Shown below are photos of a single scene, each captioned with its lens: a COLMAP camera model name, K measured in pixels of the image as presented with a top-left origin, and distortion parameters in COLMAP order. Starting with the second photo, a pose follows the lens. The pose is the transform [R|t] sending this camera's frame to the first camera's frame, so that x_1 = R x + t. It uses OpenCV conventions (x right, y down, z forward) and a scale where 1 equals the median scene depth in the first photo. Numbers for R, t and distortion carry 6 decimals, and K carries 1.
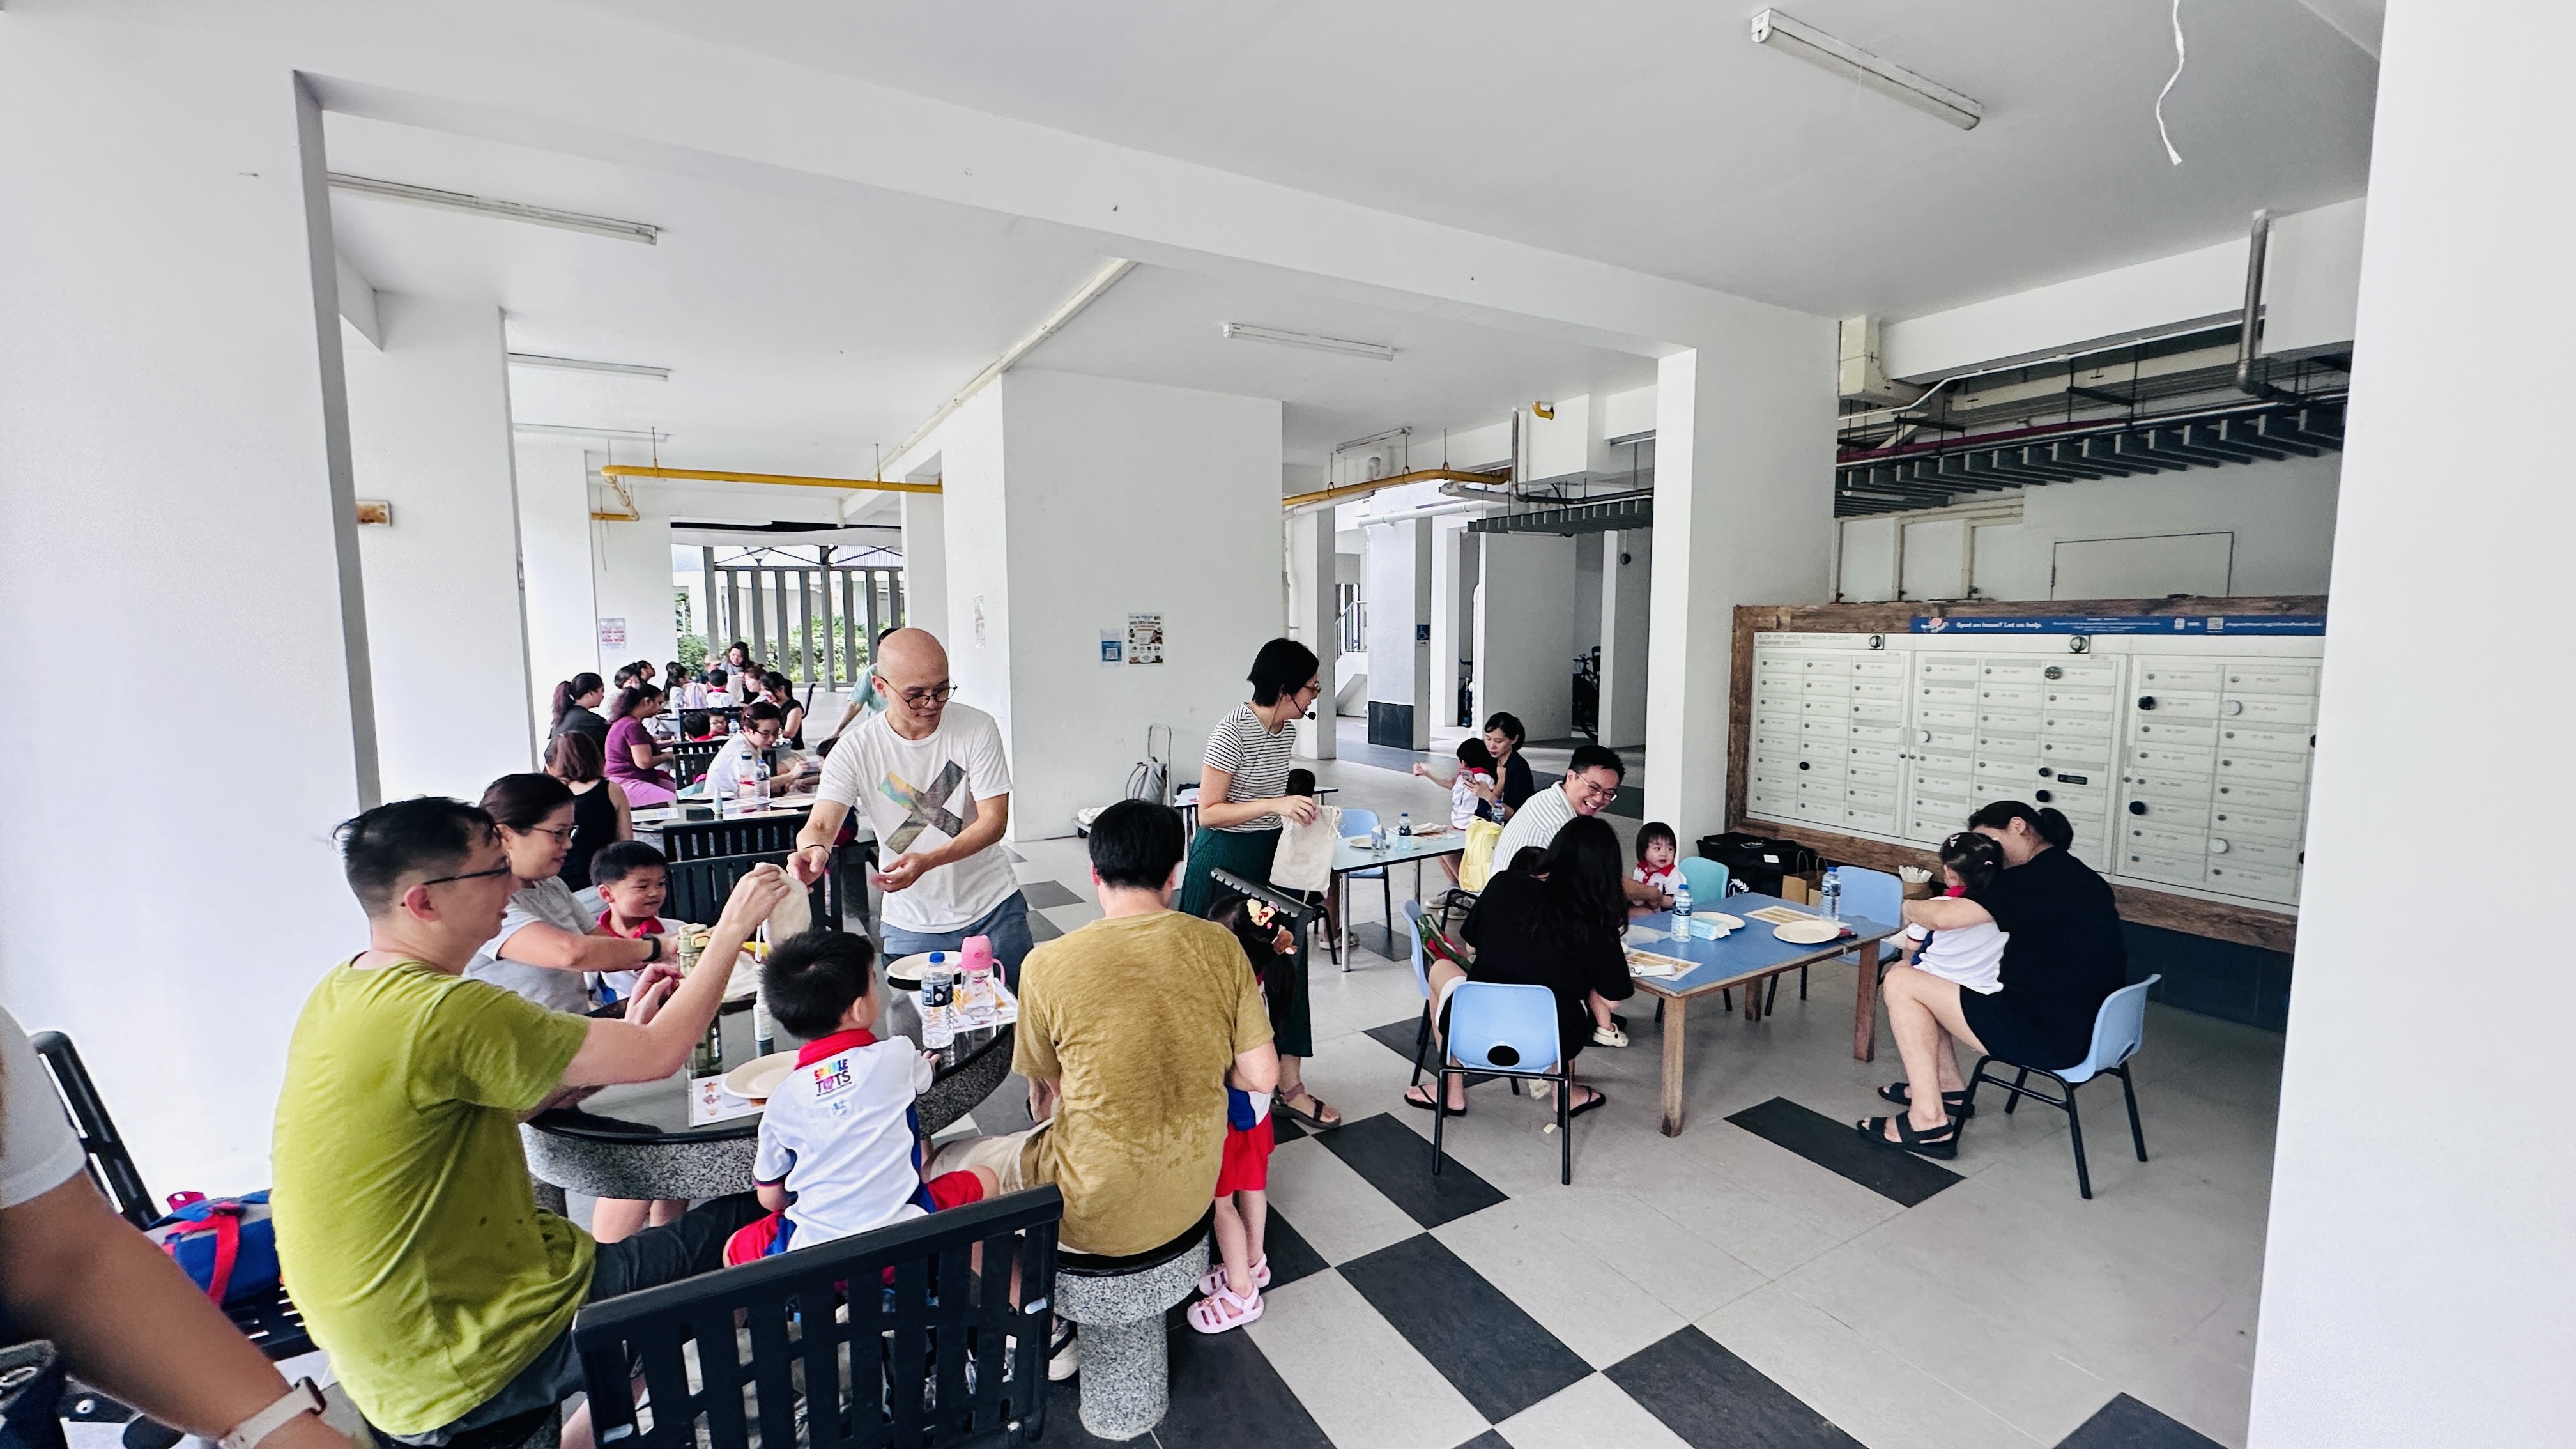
lens RADIAL K [[1029.7, 0, 1285.9], [0, 1029.7, 723.4], [0, 0, 1]] dist [-0.003976, -0.000144]
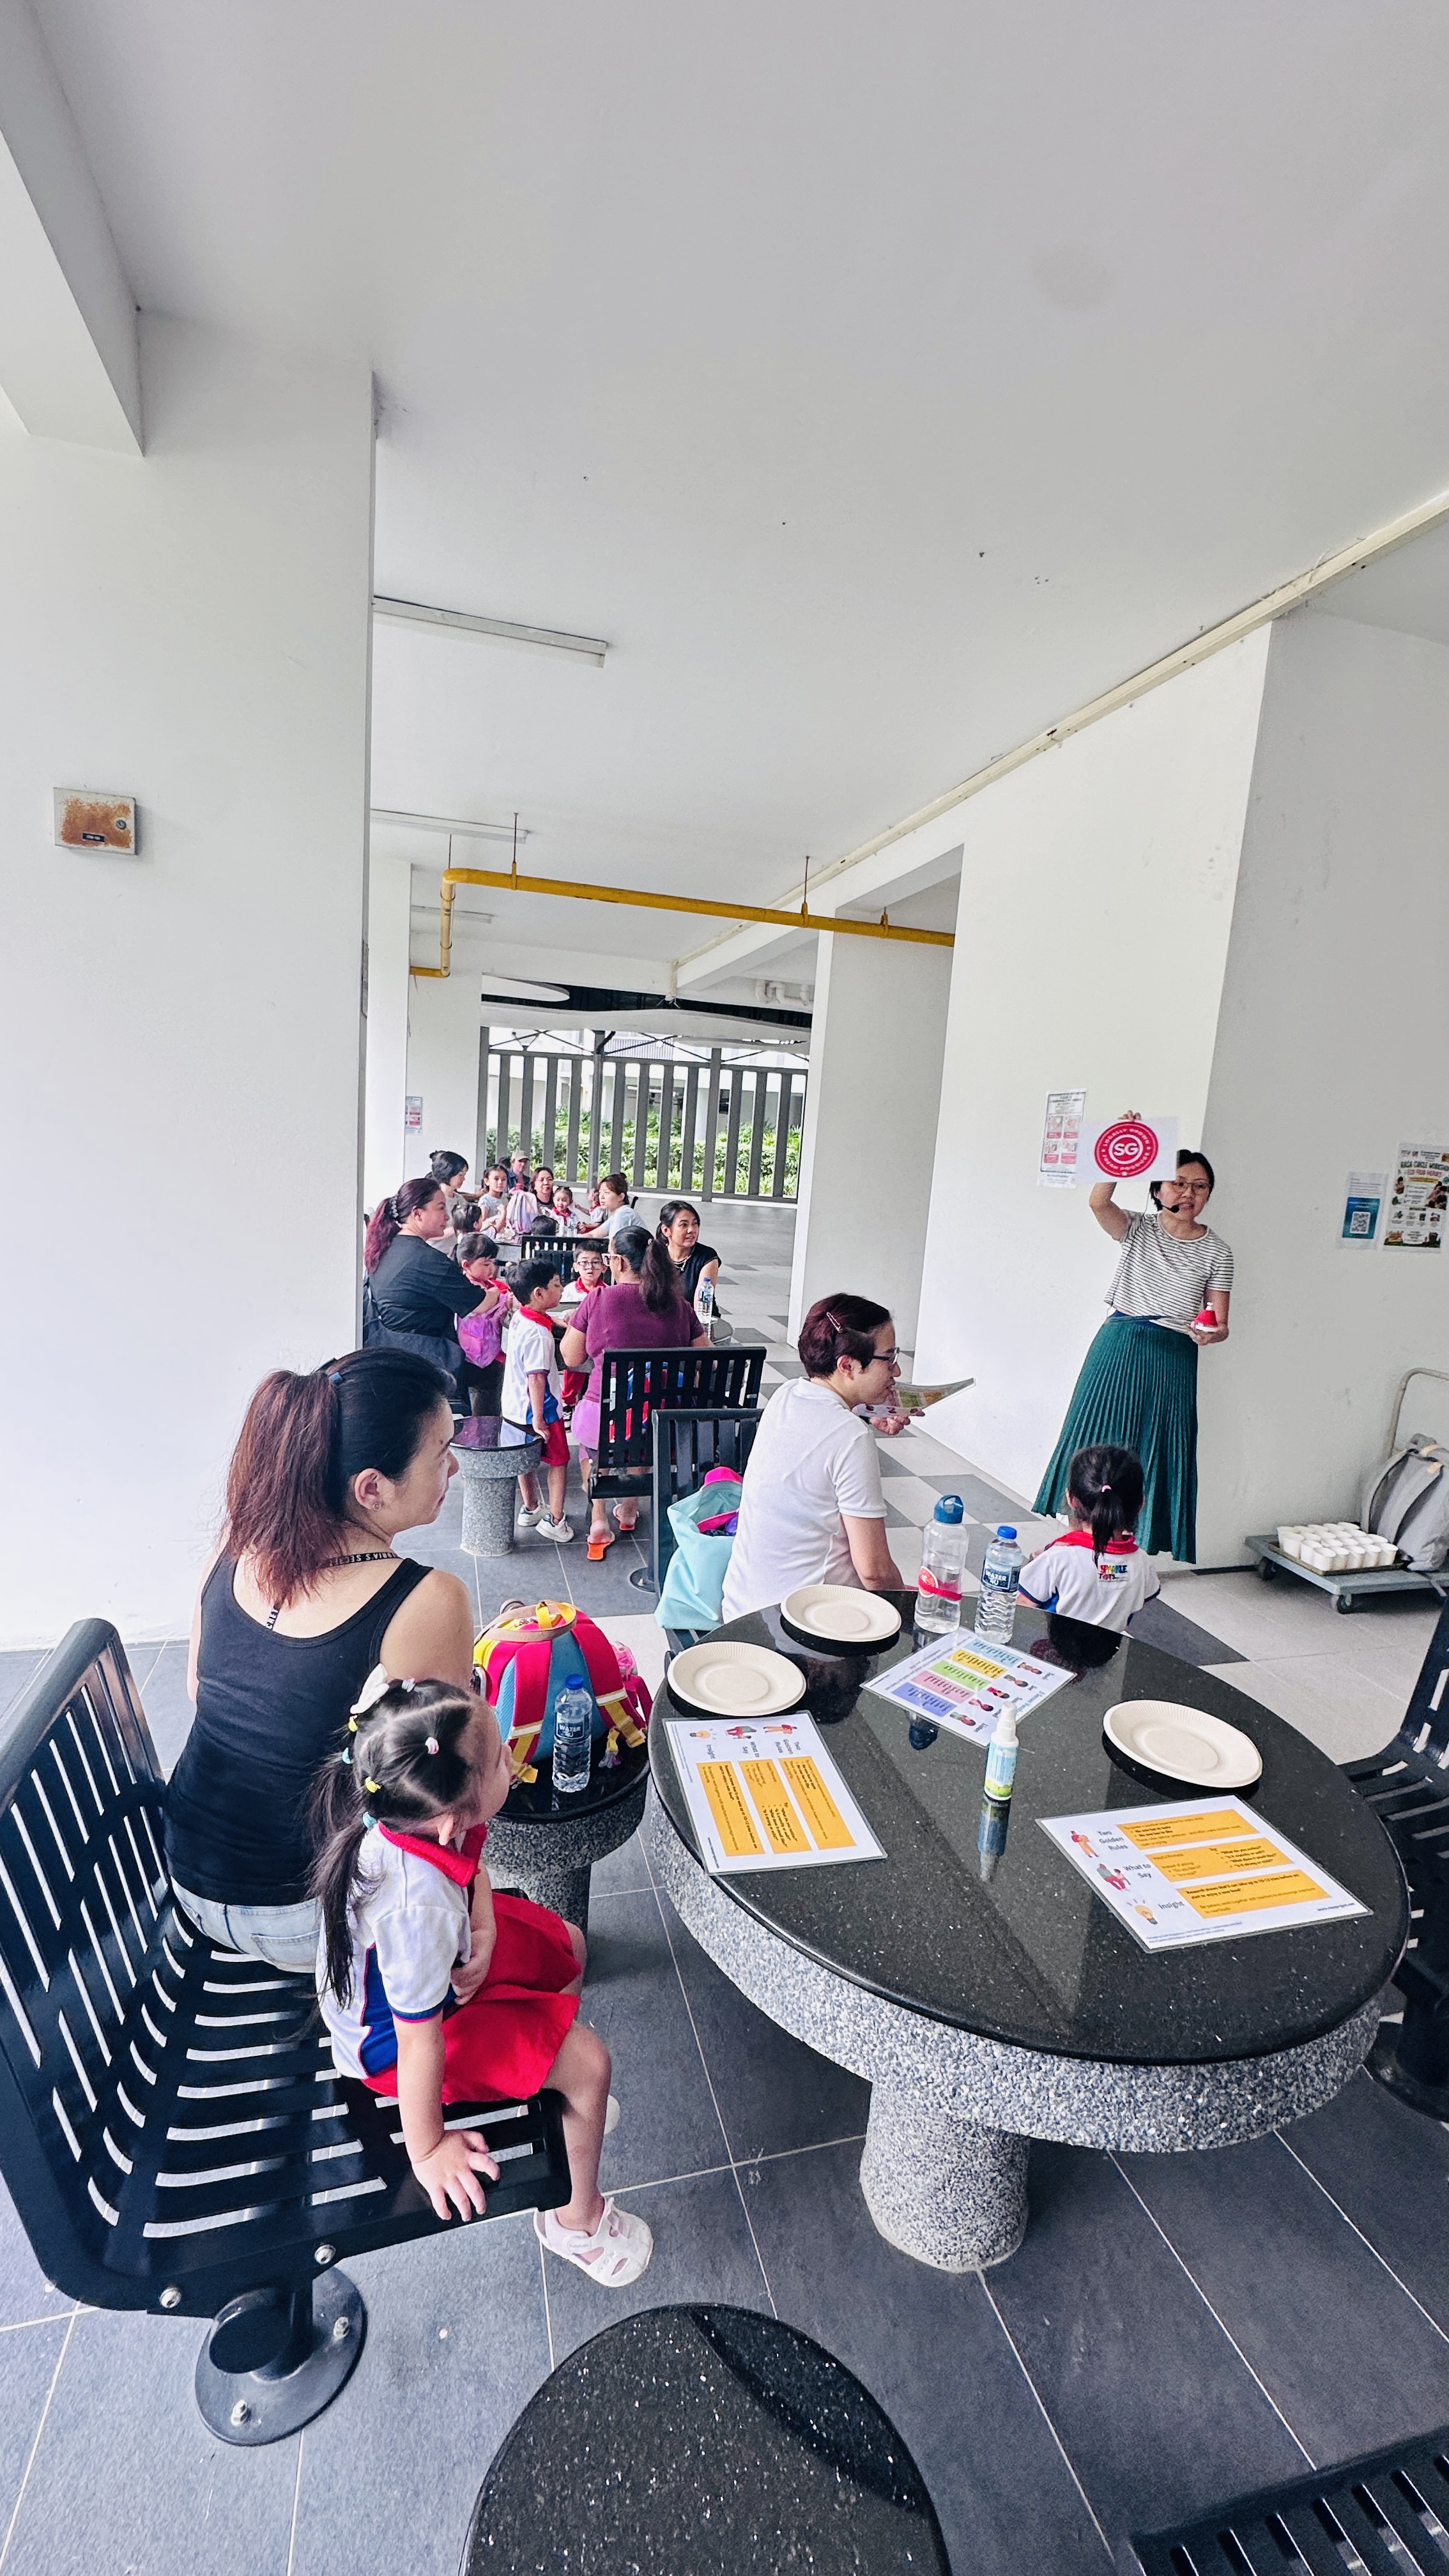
lens RADIAL K [[1029.7, 0, 724.7], [0, 1029.7, 1292.7], [0, 0, 1]] dist [-0.003976, -0.000144]
pose [[0.967759, 0.106620, -0.228198, -0.115119], [-0.095139, 0.993608, 0.060768, -0.011390], [0.233218, -0.037098, 0.971716, 0.142566]]
